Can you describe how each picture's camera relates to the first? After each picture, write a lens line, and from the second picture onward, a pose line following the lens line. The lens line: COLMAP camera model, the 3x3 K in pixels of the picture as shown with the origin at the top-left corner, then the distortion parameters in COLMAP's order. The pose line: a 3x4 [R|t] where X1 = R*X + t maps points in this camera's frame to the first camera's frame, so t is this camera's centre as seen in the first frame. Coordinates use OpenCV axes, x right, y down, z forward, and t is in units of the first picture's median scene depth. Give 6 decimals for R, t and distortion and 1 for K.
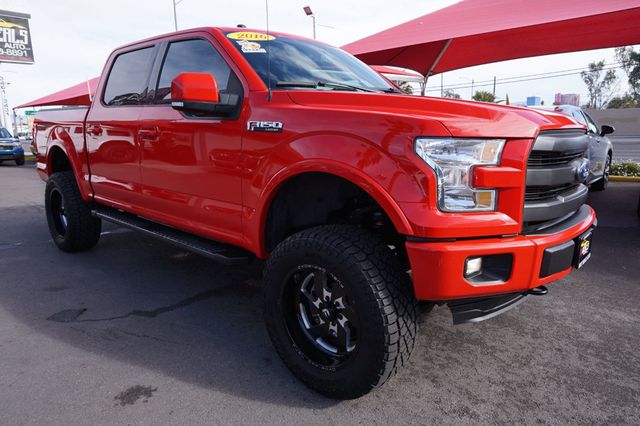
lens RADIAL K [[433.7, 0, 319.3], [0, 433.7, 212.3], [0, 0, 1]] dist [-0.037169, 0.027477]
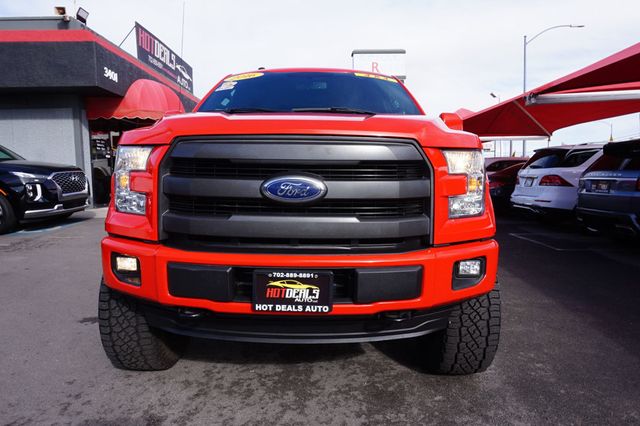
lens RADIAL K [[433.7, 0, 321.5], [0, 433.7, 212.5], [0, 0, 1]] dist [-0.037169, 0.027477]
pose [[0.668104, 0.084729, -0.739228, 0.942891], [-0.156021, 0.987361, -0.027840, -0.030729], [0.727526, 0.133935, 0.672880, 0.400218]]
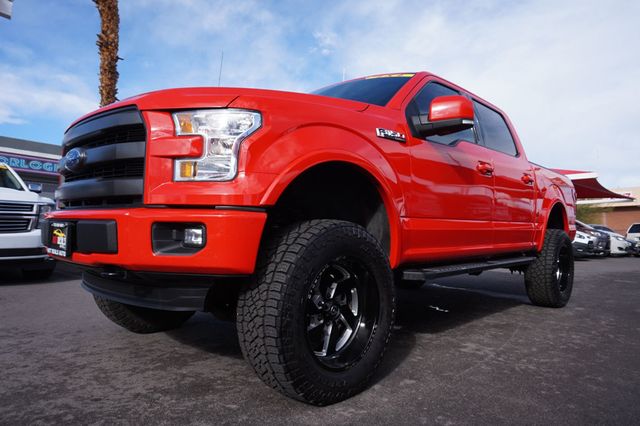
lens RADIAL K [[433.7, 0, 320.6], [0, 433.7, 203.3], [0, 0, 1]] dist [-0.037169, 0.027477]
pose [[-0.013434, -0.056799, -0.998295, 1.221958], [-0.218814, 0.974354, -0.052492, -0.054235], [0.975674, 0.217736, -0.025518, 1.228145]]
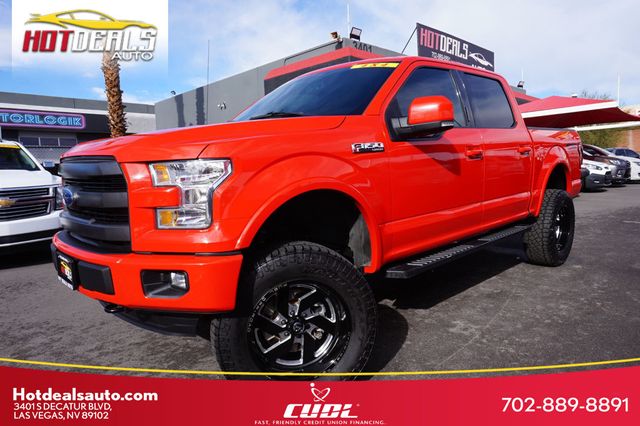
lens RADIAL K [[433.7, 0, 319.3], [0, 433.7, 209.2], [0, 0, 1]] dist [-0.037169, 0.027477]
pose [[-0.058037, 0.114627, -0.991712, 1.250542], [-0.155695, 0.980192, 0.122407, -0.225889], [0.986099, 0.161509, -0.039041, 1.270127]]
